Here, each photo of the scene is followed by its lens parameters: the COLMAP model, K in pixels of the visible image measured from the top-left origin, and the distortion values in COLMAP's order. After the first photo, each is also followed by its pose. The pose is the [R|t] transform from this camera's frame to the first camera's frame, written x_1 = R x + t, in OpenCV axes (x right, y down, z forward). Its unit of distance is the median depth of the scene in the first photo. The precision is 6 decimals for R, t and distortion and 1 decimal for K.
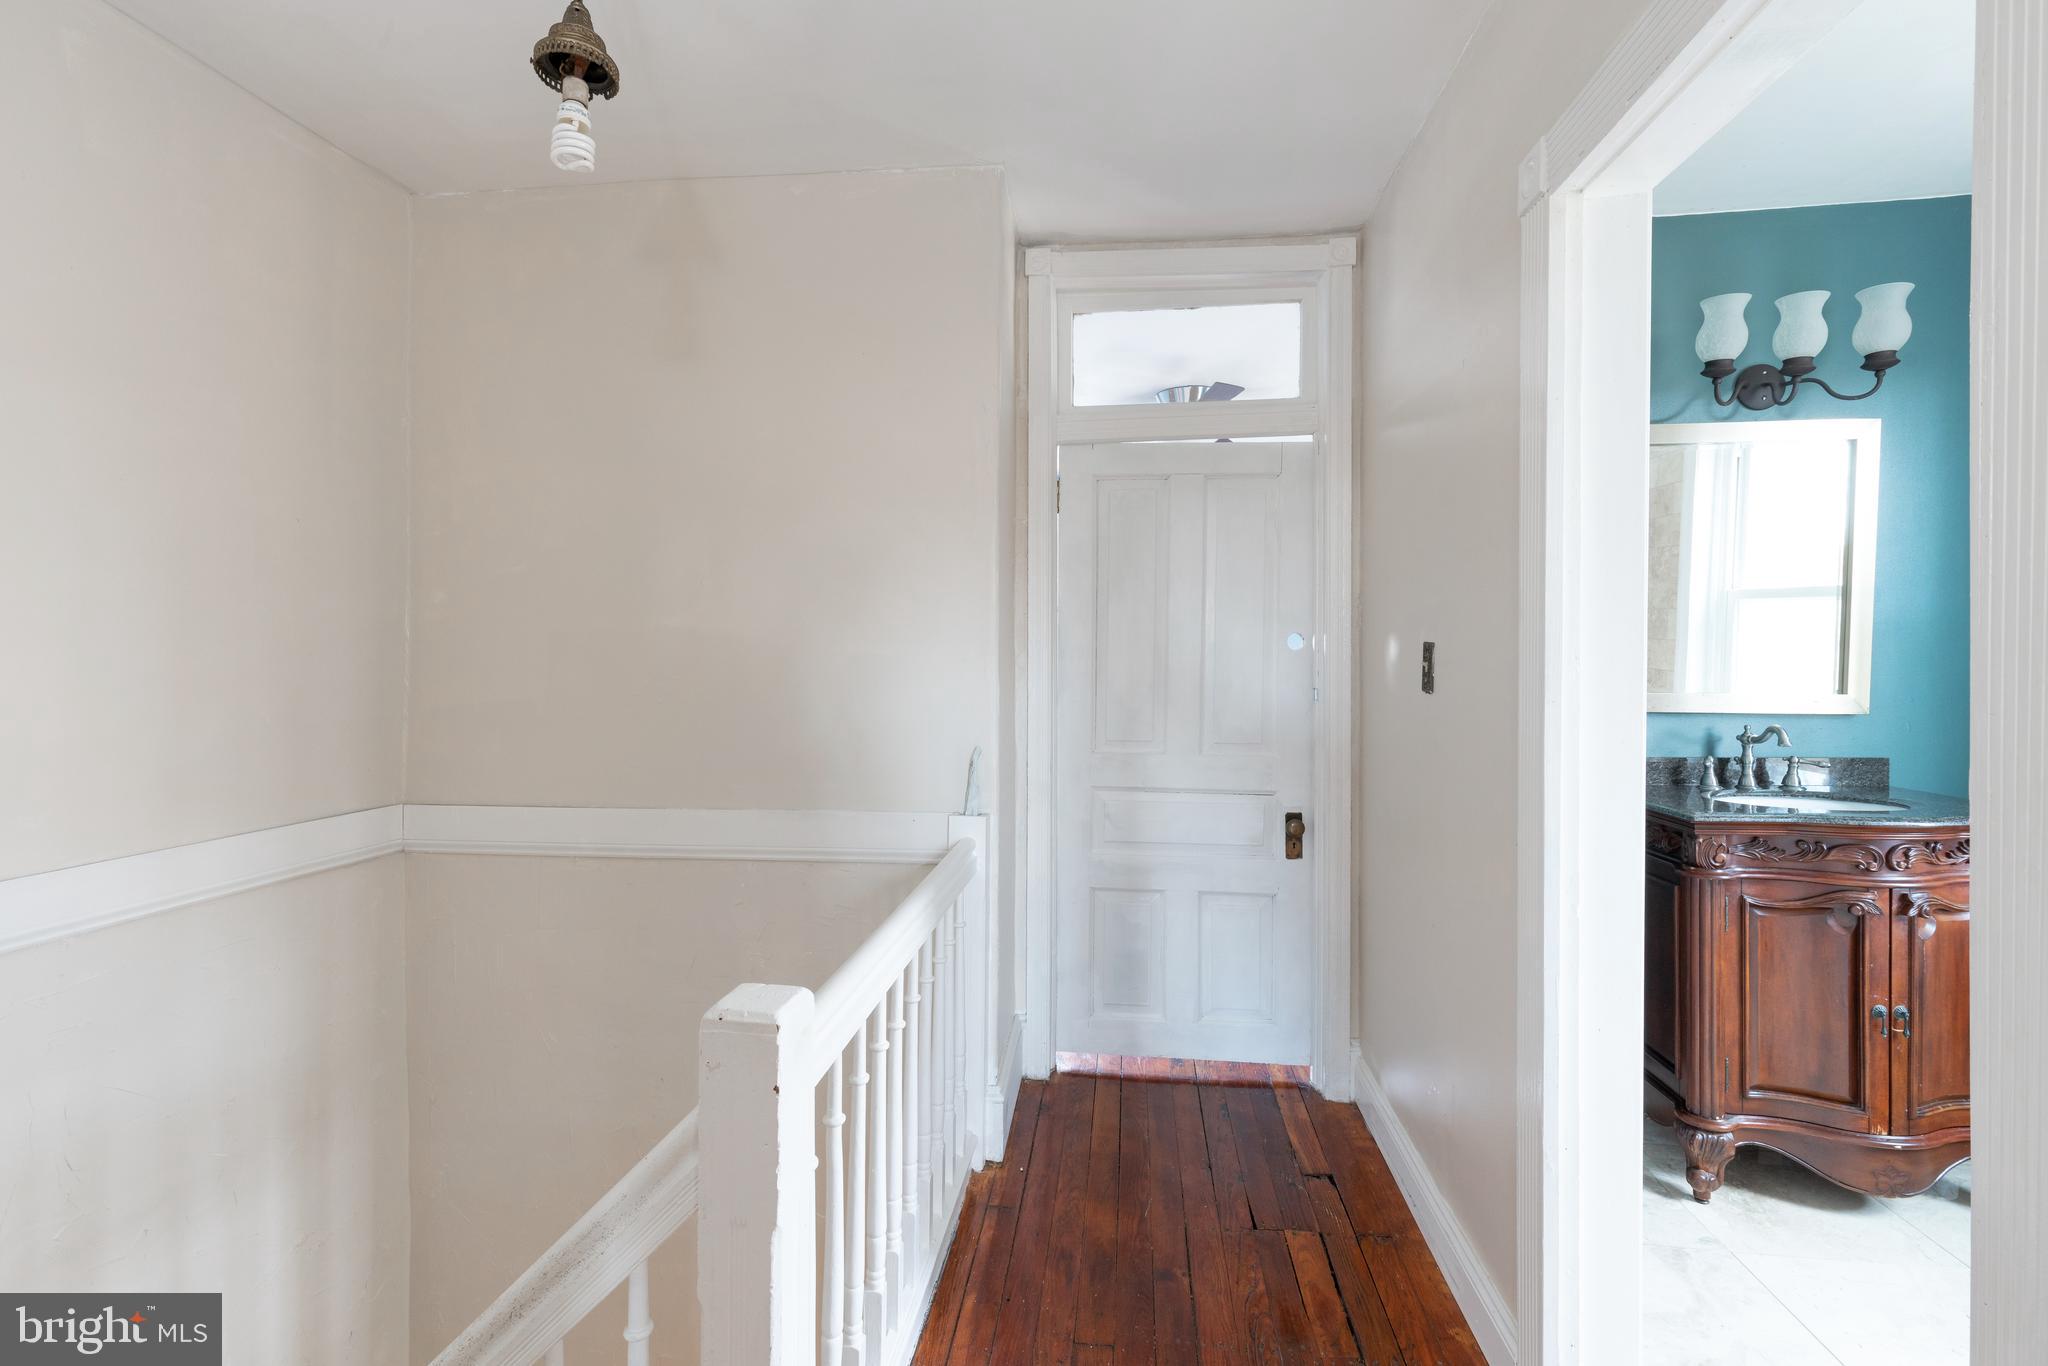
lens RADIAL K [[920.9, 0, 1016.8], [0, 920.9, 668.9], [0, 0, 1]] dist [0.003726, 0.000517]
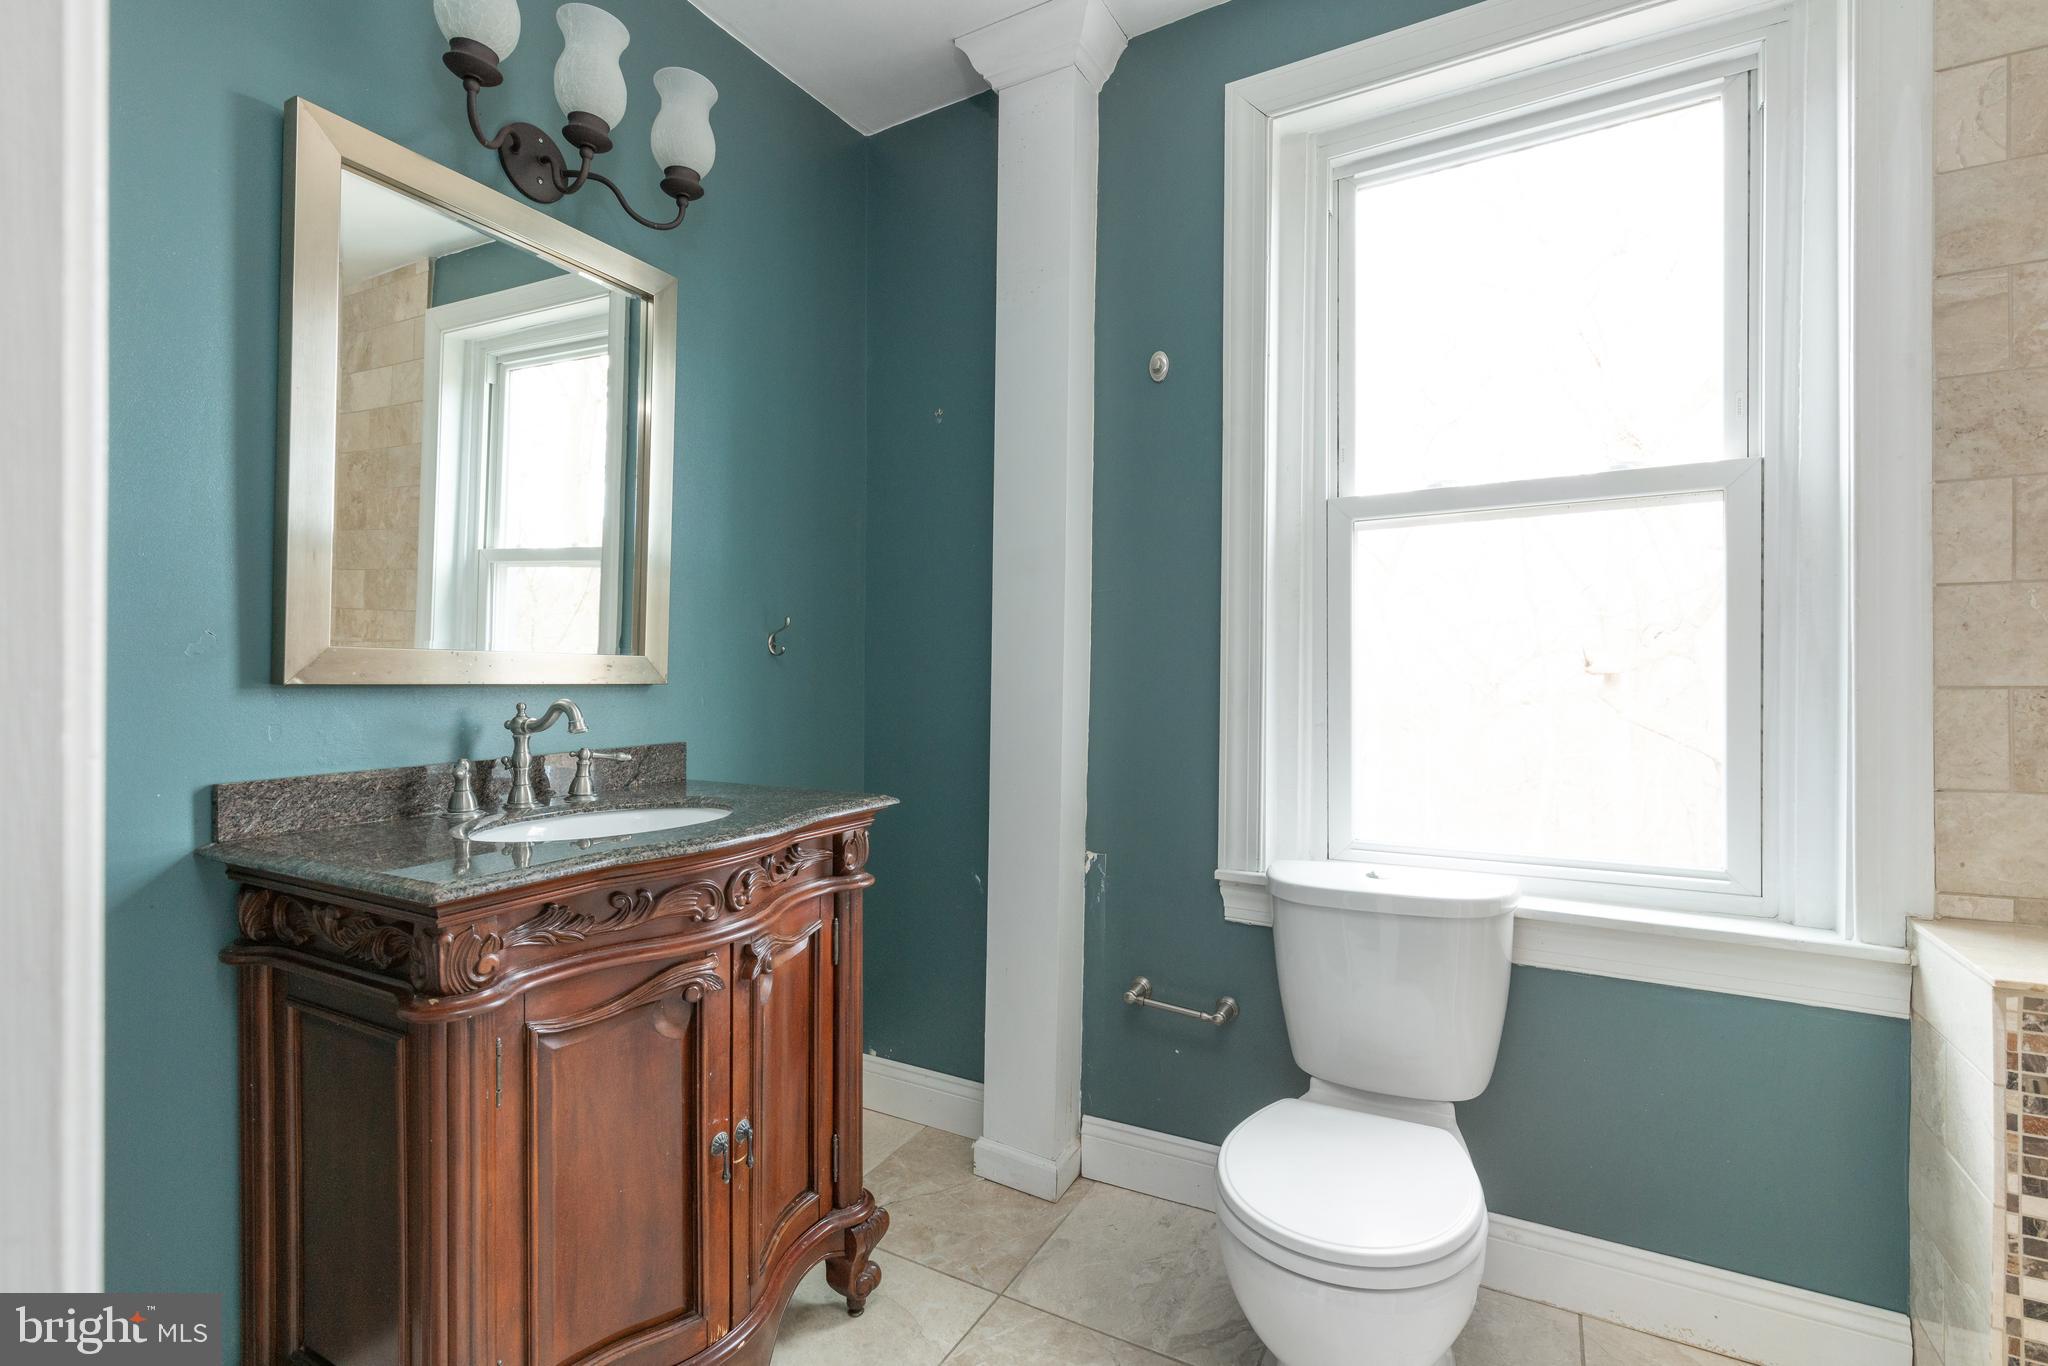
lens RADIAL K [[923.4, 0, 1024.0], [0, 923.4, 683.0], [0, 0, 1]] dist [0.003020, 0.000190]
pose [[0.367389, -0.003716, 0.930060, 0.409776], [0.003877, 0.999989, 0.002464, 0.055961], [-0.930059, 0.002701, 0.367400, 0.553013]]
